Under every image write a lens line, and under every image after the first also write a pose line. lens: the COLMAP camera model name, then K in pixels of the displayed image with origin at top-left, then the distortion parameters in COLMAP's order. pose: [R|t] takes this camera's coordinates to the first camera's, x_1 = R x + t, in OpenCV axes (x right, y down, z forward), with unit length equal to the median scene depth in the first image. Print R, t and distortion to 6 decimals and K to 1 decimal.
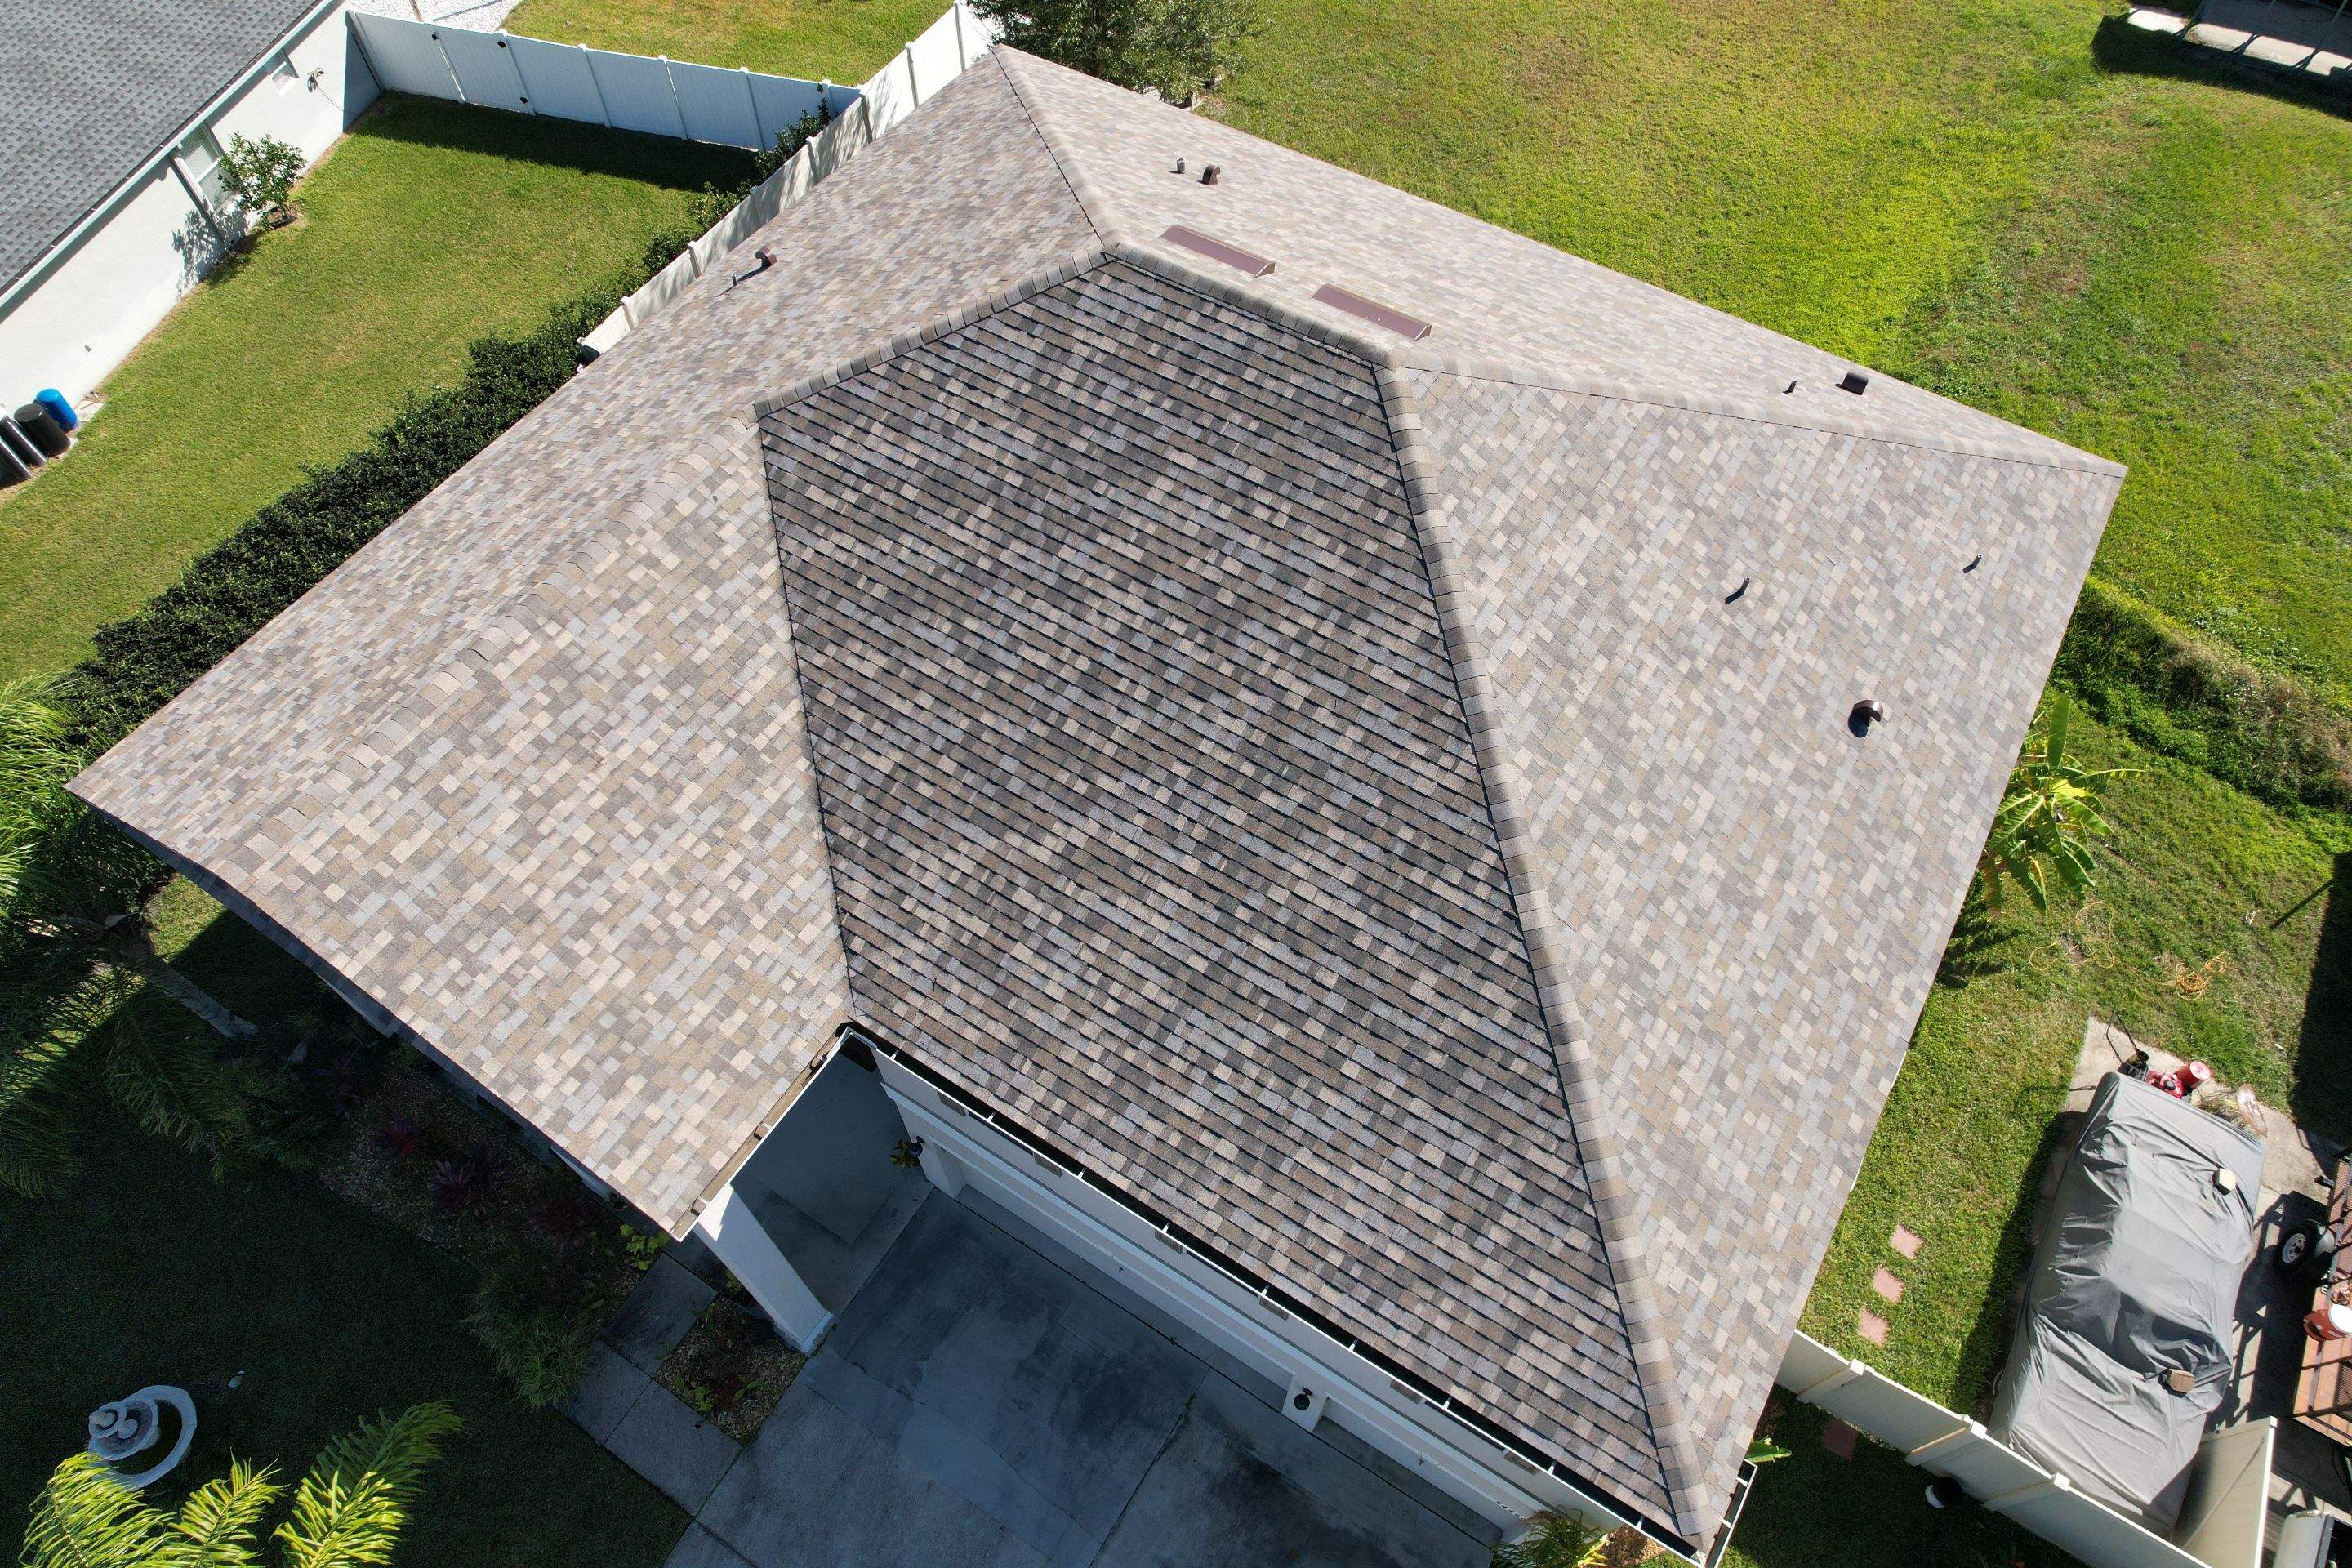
lens RADIAL K [[1485.9, 0, 1185.7], [0, 1485.9, 774.5], [0, 0, 1]] dist [-0.071945, 0.065165]
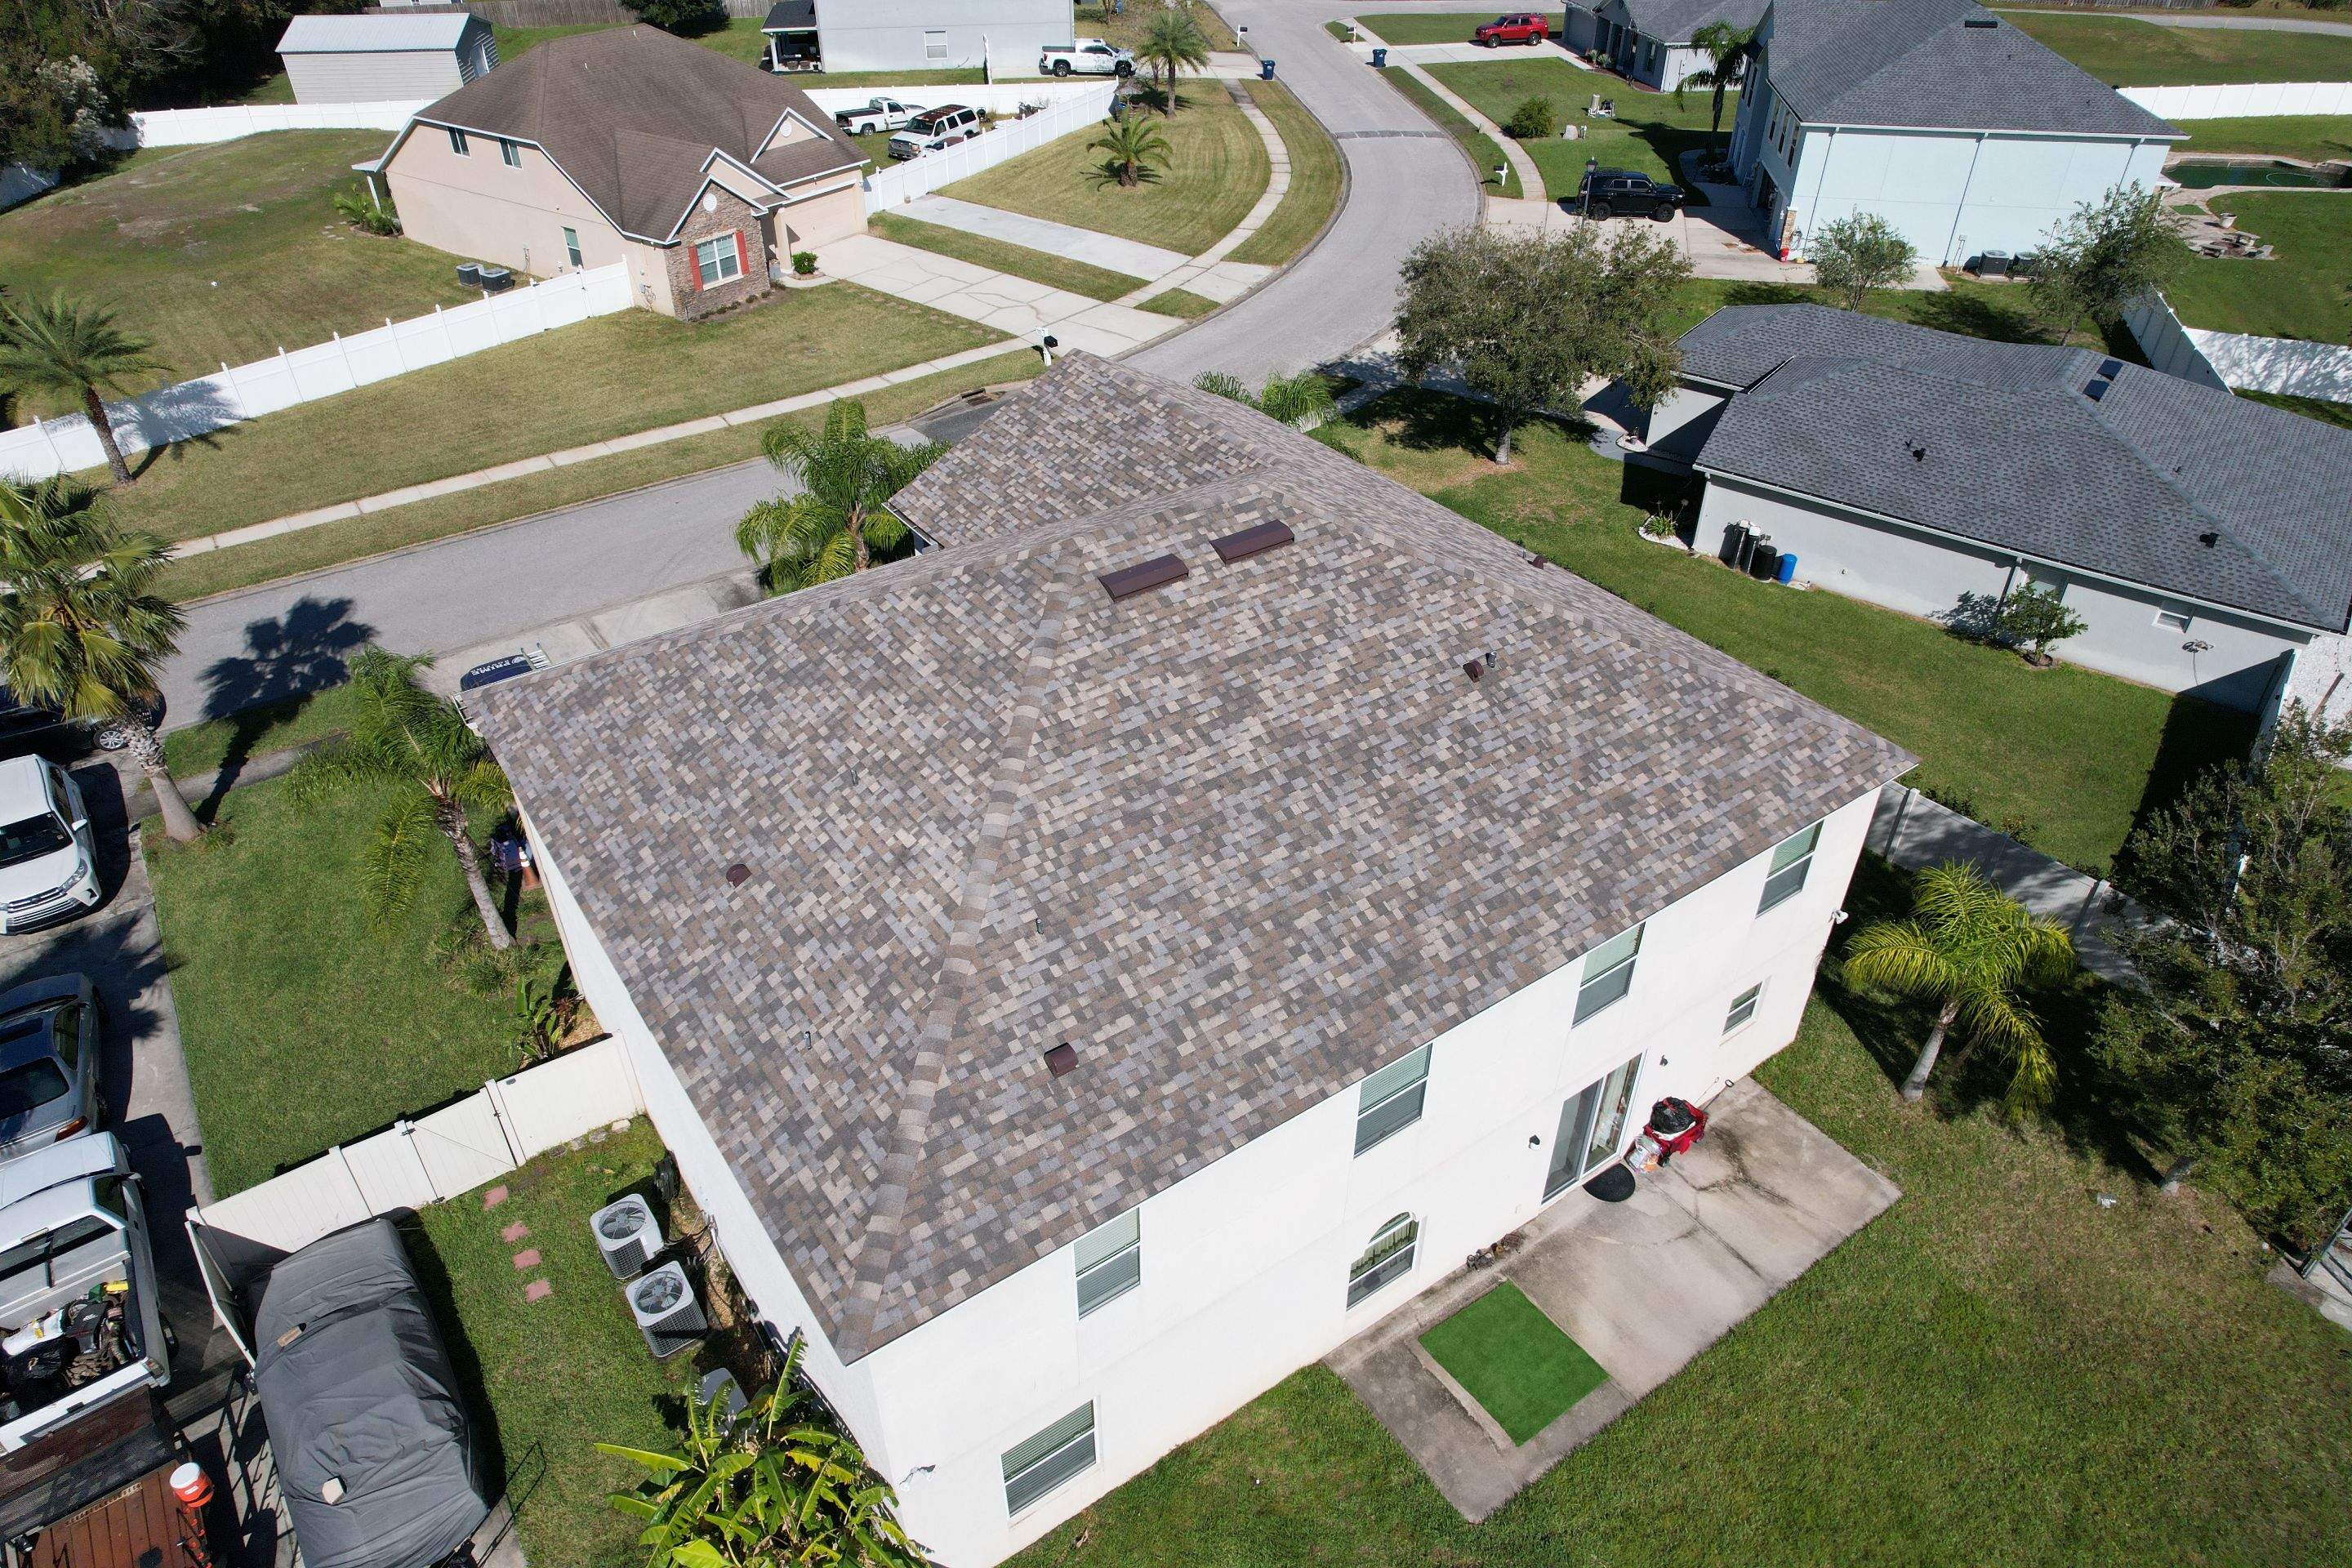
lens RADIAL K [[1485.9, 0, 1185.7], [0, 1485.9, 774.5], [0, 0, 1]] dist [-0.071945, 0.065165]
pose [[-0.374652, 0.540919, -0.753022, 0.770684], [-0.775741, 0.261944, 0.574118, -0.674749], [0.507801, 0.799245, 0.321475, 0.468161]]
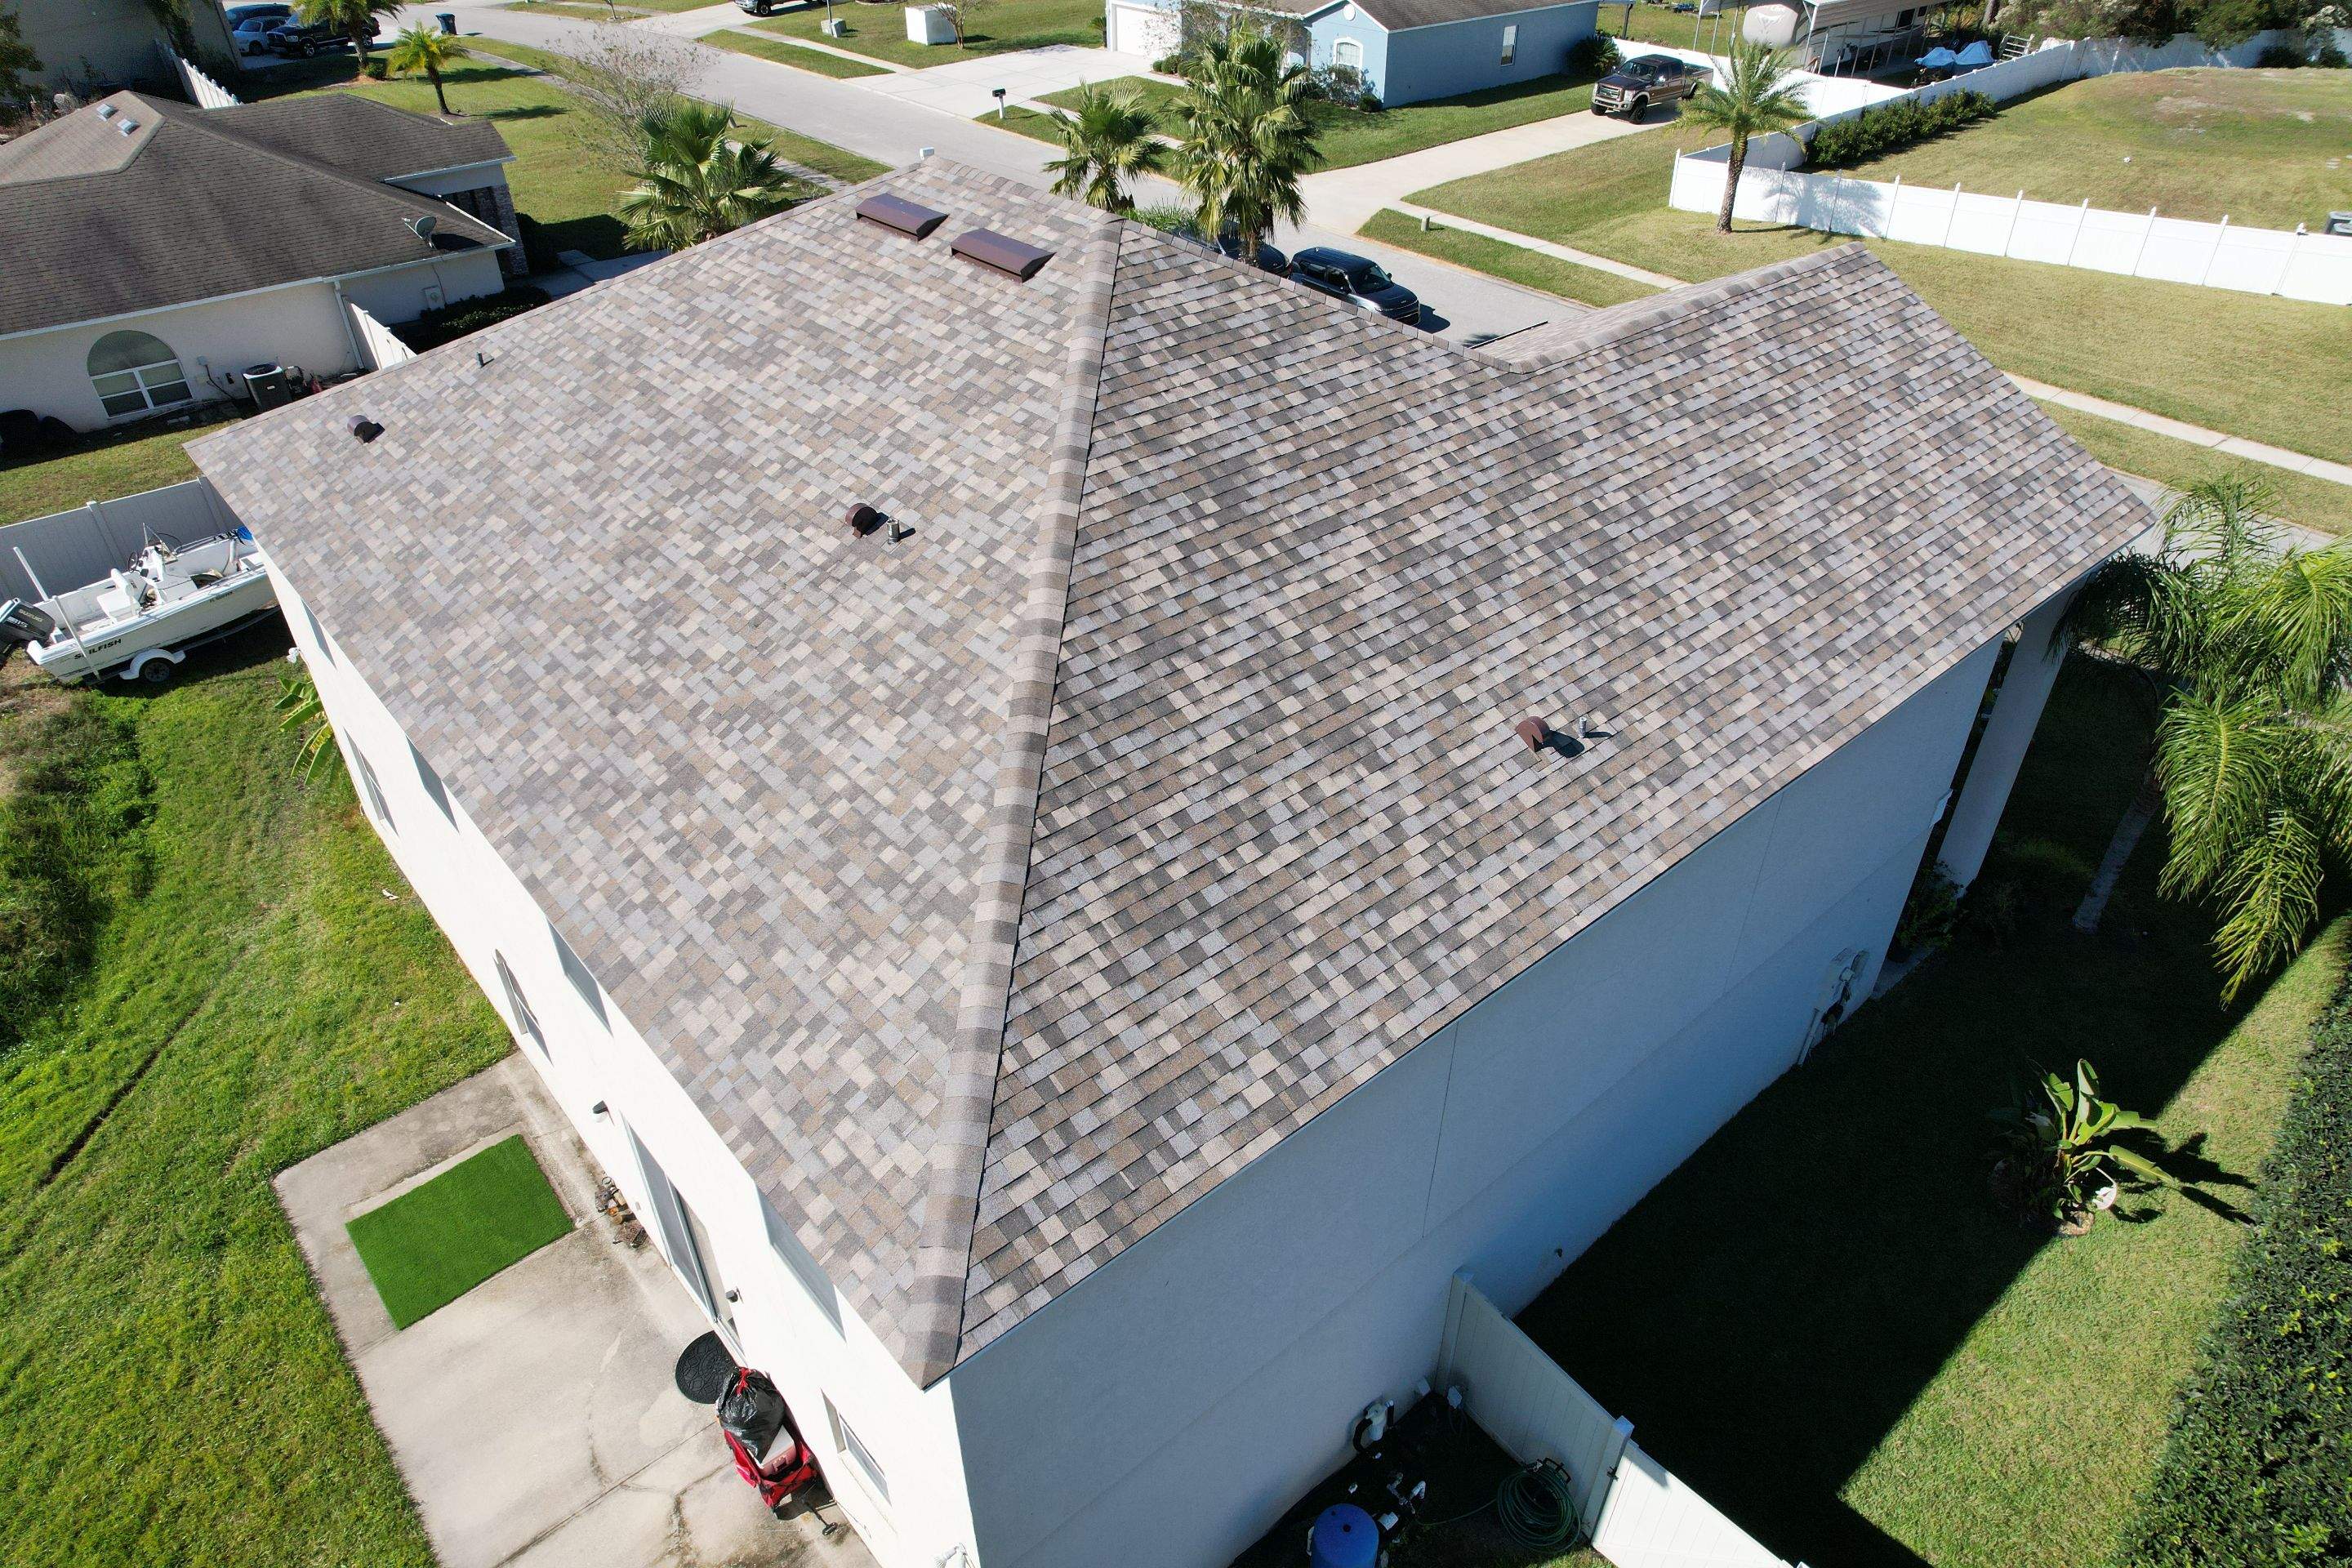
lens RADIAL K [[1498.7, 0, 1176.0], [0, 1498.7, 784.0], [0, 0, 1]] dist [-0.082551, 0.084372]
pose [[-0.961689, -0.161200, 0.221739, -0.240184], [0.229390, -0.030274, 0.972864, -0.828241], [-0.150112, 0.986457, 0.066092, 0.832267]]
